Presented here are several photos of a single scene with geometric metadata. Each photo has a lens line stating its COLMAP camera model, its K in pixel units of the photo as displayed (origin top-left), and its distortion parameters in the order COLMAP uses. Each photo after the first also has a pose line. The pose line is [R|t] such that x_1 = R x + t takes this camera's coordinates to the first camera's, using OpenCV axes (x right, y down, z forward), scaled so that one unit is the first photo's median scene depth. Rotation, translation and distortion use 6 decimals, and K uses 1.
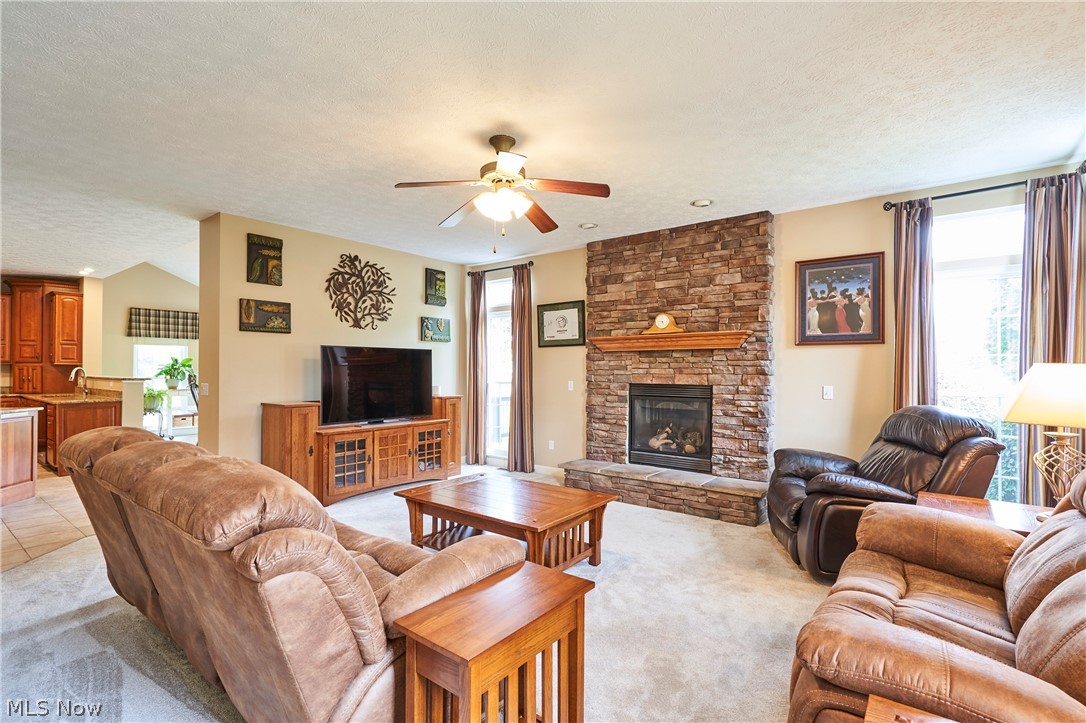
lens RADIAL K [[504.5, 0, 543.4], [0, 504.5, 366.7], [0, 0, 1]] dist [-0.001247, 0.000251]
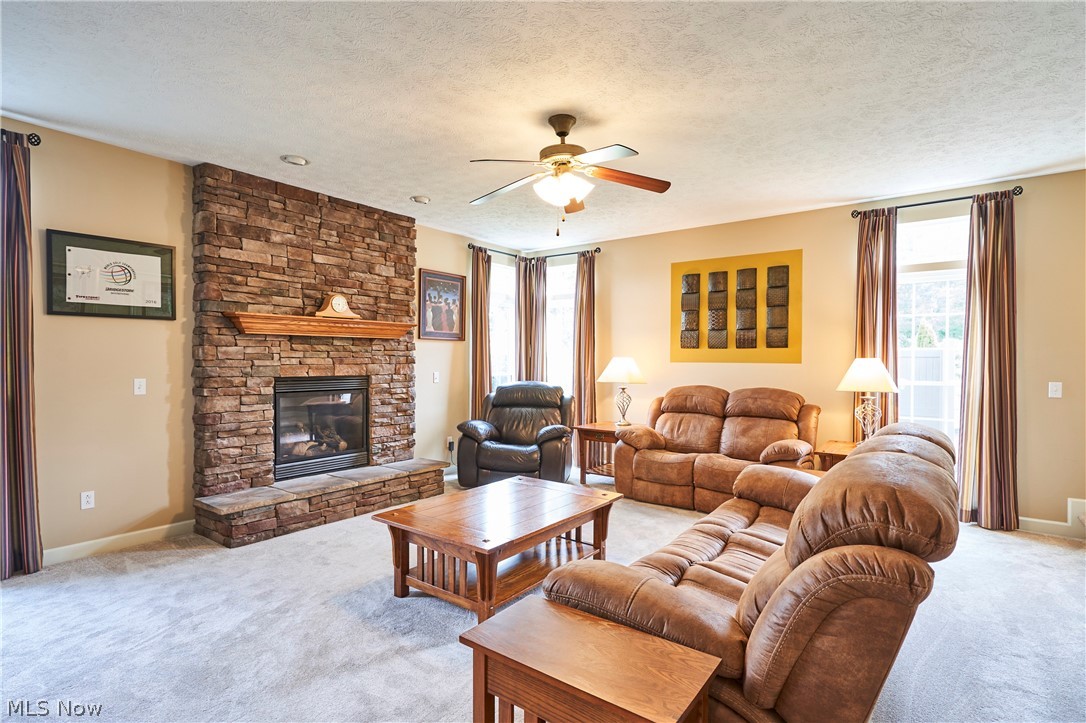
lens RADIAL K [[534.4, 0, 543.5], [0, 534.4, 366.0], [0, 0, 1]] dist [0.005991, 0.000465]
pose [[-0.006522, -0.013589, 0.999886, -0.683858], [-0.008652, 0.999871, 0.013533, 0.001780], [-0.999941, -0.008563, -0.006638, 0.646253]]
